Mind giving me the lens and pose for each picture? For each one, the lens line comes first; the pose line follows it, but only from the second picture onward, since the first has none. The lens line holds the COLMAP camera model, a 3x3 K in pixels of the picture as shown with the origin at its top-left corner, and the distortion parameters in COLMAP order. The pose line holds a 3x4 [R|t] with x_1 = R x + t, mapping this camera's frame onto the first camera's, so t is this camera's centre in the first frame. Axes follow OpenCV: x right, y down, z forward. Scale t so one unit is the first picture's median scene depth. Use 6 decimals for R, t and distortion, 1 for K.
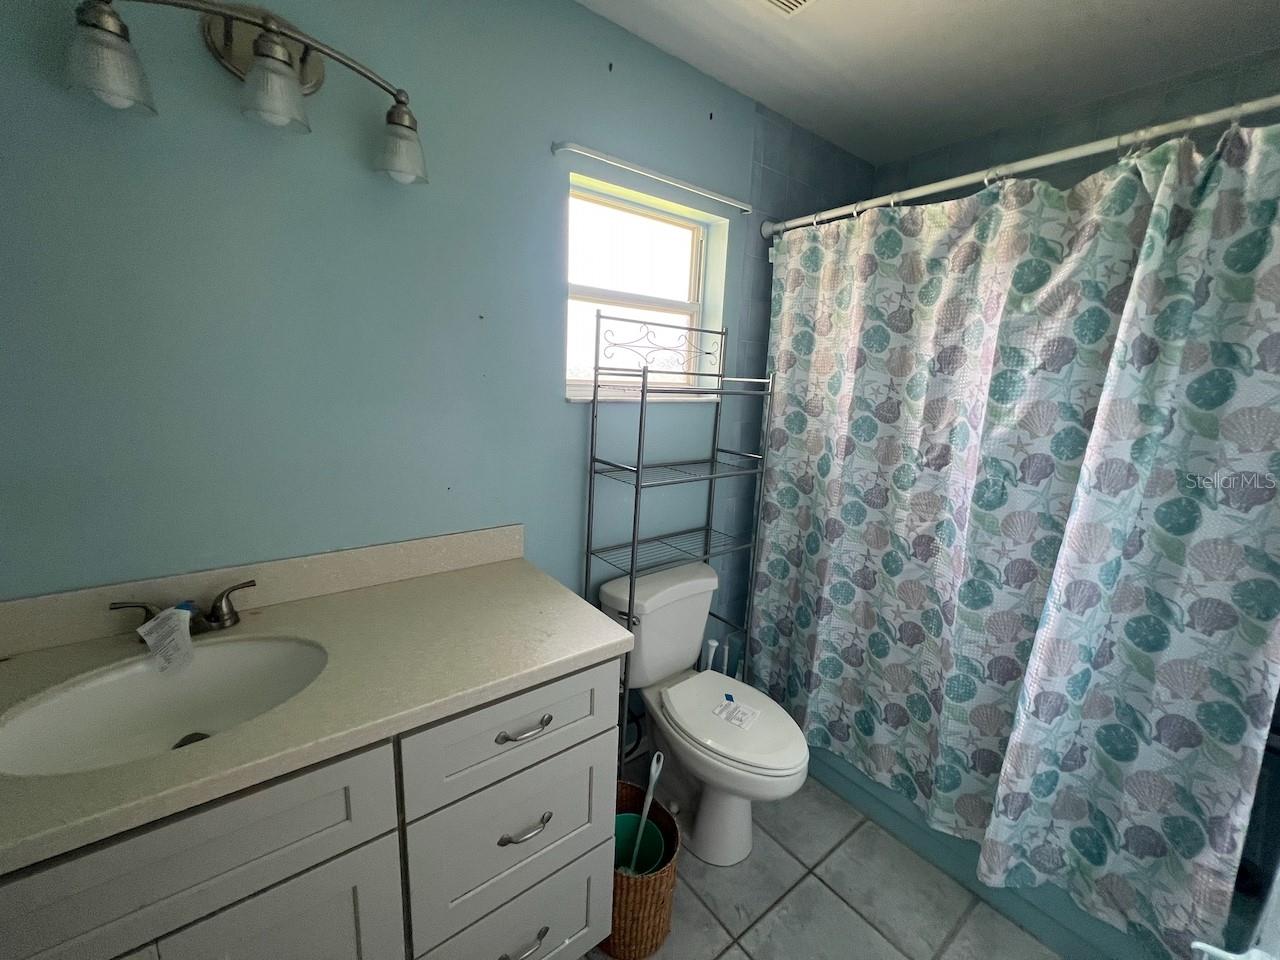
lens RADIAL K [[512.6, 0, 637.6], [0, 512.6, 476.6], [0, 0, 1]] dist [-0.001700, 0.000006]
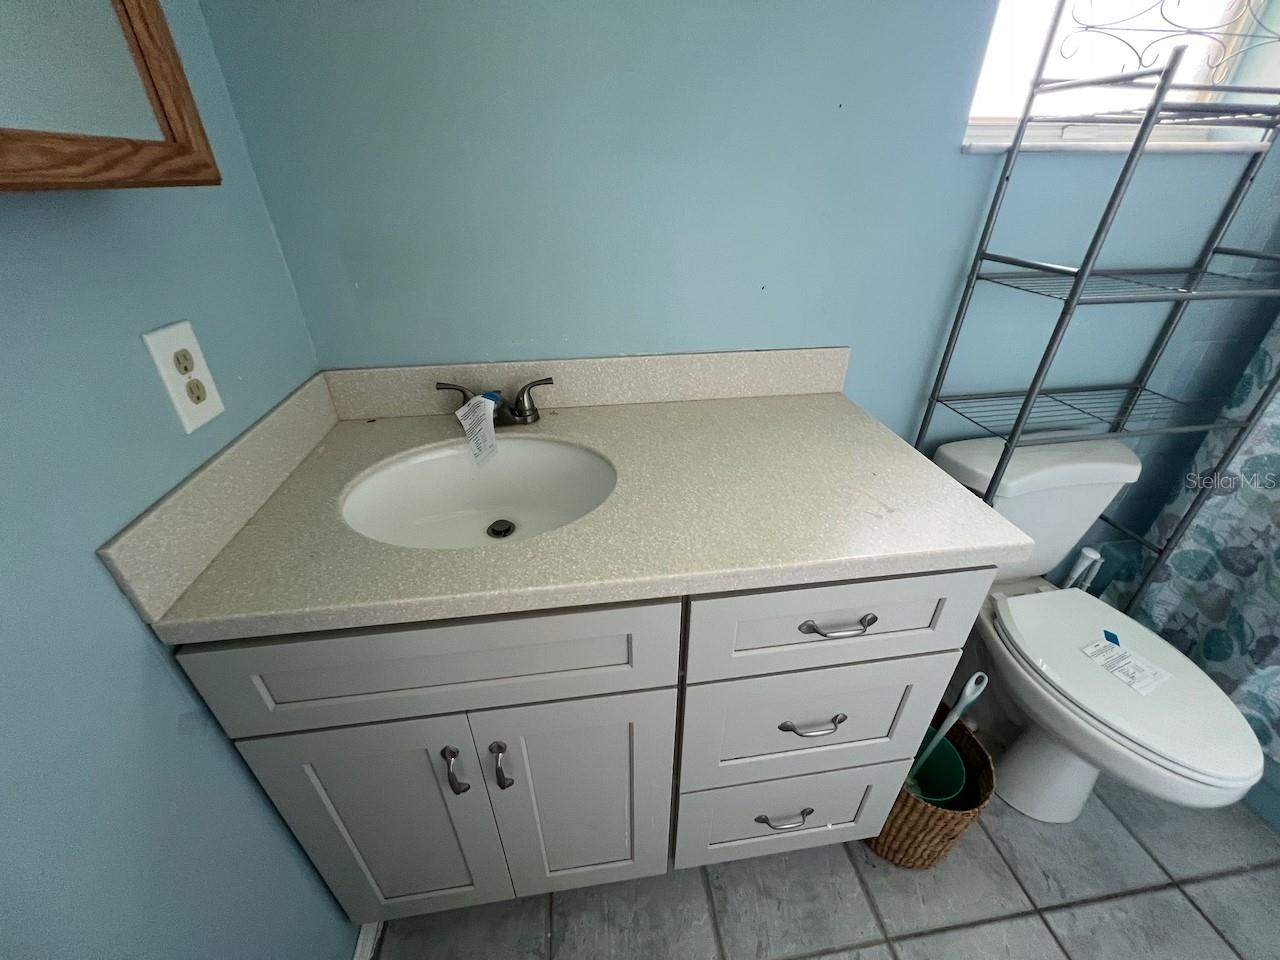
lens RADIAL K [[512.6, 0, 637.6], [0, 512.6, 476.6], [0, 0, 1]] dist [-0.001700, 0.000006]
pose [[0.868297, 0.211616, -0.448641, -0.126387], [-0.056258, 0.940612, 0.334789, 0.040429], [0.492844, -0.265457, 0.828636, 0.203510]]
